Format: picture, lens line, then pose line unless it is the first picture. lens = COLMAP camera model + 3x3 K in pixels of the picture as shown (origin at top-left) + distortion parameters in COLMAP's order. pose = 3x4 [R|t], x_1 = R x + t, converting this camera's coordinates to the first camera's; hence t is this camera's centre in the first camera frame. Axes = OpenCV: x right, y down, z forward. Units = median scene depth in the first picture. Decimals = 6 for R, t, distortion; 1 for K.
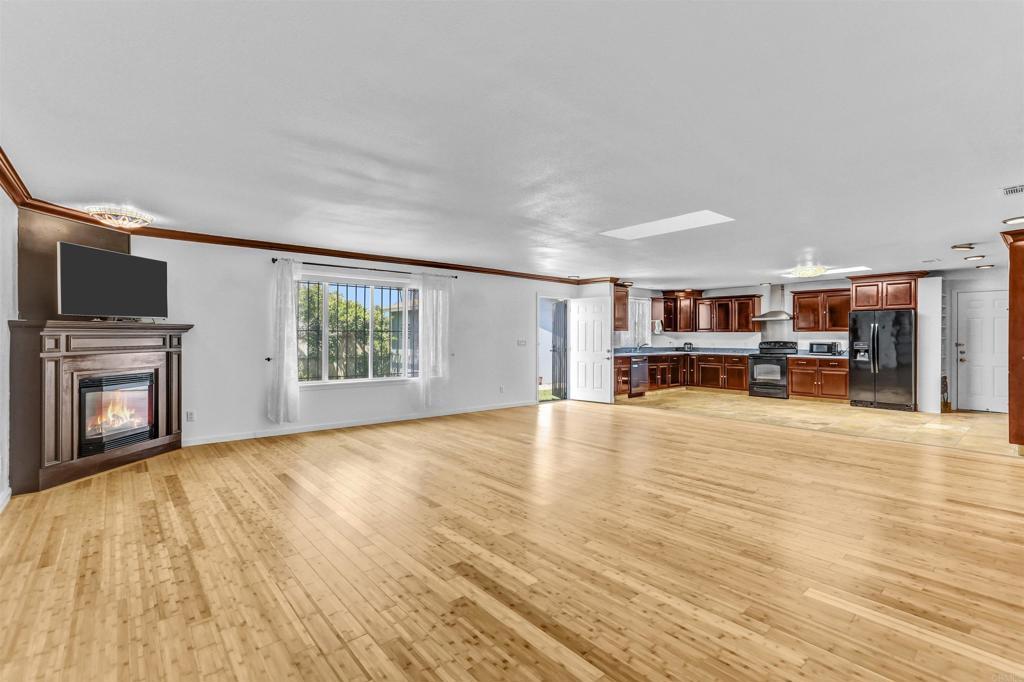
lens RADIAL K [[479.2, 0, 514.5], [0, 479.2, 333.4], [0, 0, 1]] dist [-0.024532, 0.010384]
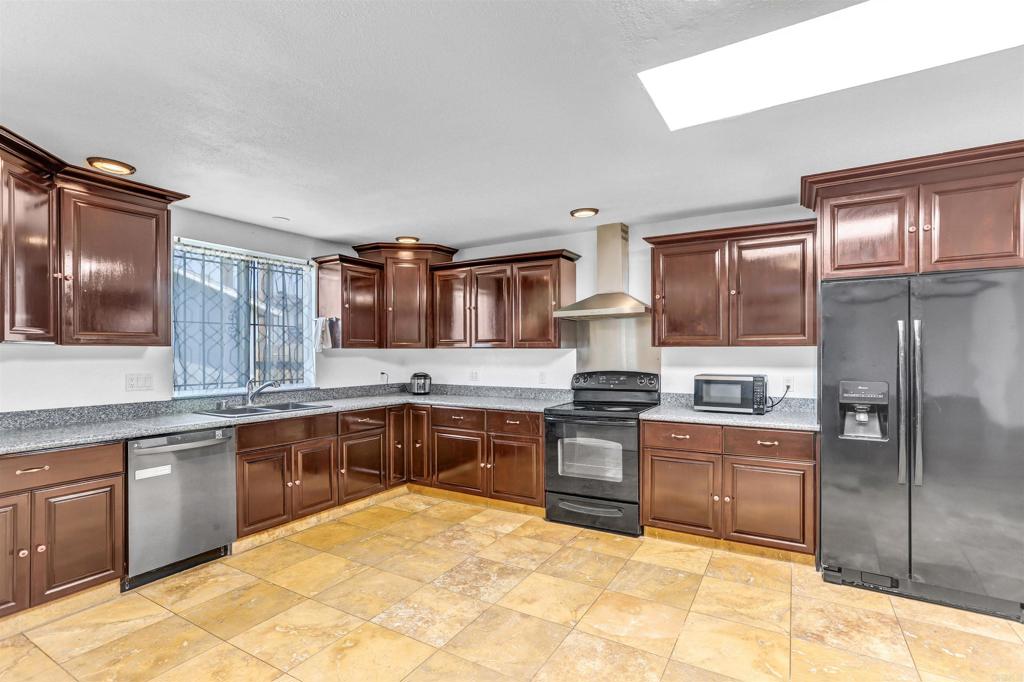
lens RADIAL K [[479.2, 0, 510.9], [0, 479.2, 341.5], [0, 0, 1]] dist [-0.024532, 0.010384]
pose [[0.952311, 0.002667, 0.305118, 0.847837], [0.002082, 0.999882, -0.015237, -0.005462], [-0.305123, 0.015145, 0.952193, 1.569902]]
